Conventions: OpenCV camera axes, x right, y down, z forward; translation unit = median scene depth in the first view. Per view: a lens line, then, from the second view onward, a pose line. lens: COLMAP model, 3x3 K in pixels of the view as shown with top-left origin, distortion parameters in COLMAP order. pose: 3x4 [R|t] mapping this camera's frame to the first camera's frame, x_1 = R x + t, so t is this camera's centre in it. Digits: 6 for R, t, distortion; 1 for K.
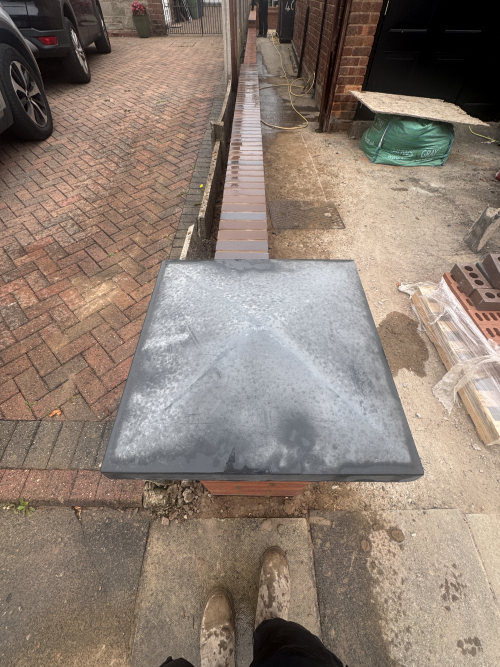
lens RADIAL K [[266.7, 0, 250.4], [0, 266.7, 334.4], [0, 0, 1]] dist [-0.004181, 0.000618]
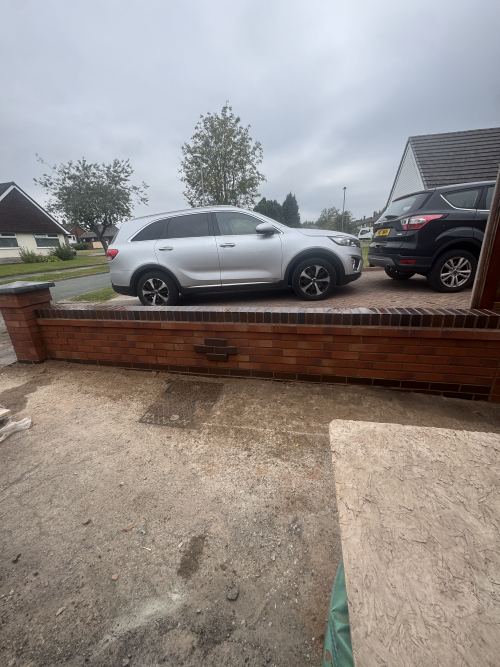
lens RADIAL K [[266.7, 0, 250.4], [0, 266.7, 334.4], [0, 0, 1]] dist [-0.004181, 0.000618]
pose [[-0.227040, 0.320212, -0.919737, 2.038332], [-0.752325, 0.542043, 0.374429, -2.393641], [0.618434, 0.776952, 0.117838, 1.882208]]
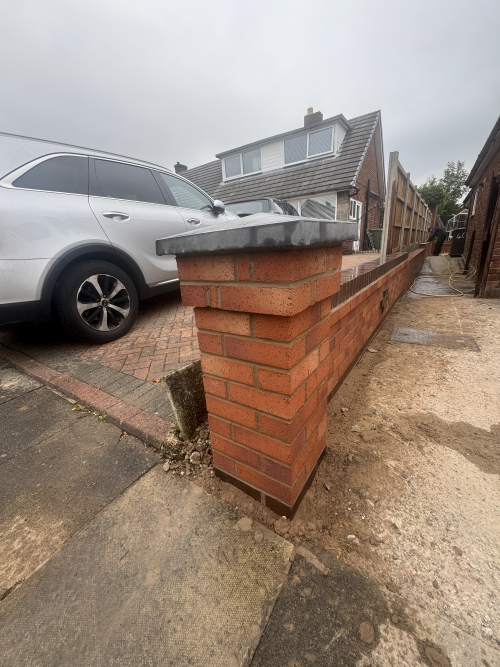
lens RADIAL K [[266.7, 0, 250.4], [0, 266.7, 334.4], [0, 0, 1]] dist [-0.004181, 0.000618]
pose [[0.831566, 0.117988, -0.542749, 0.402698], [-0.404147, 0.798844, -0.445548, 0.553492], [0.381003, 0.589854, 0.711976, 0.075978]]
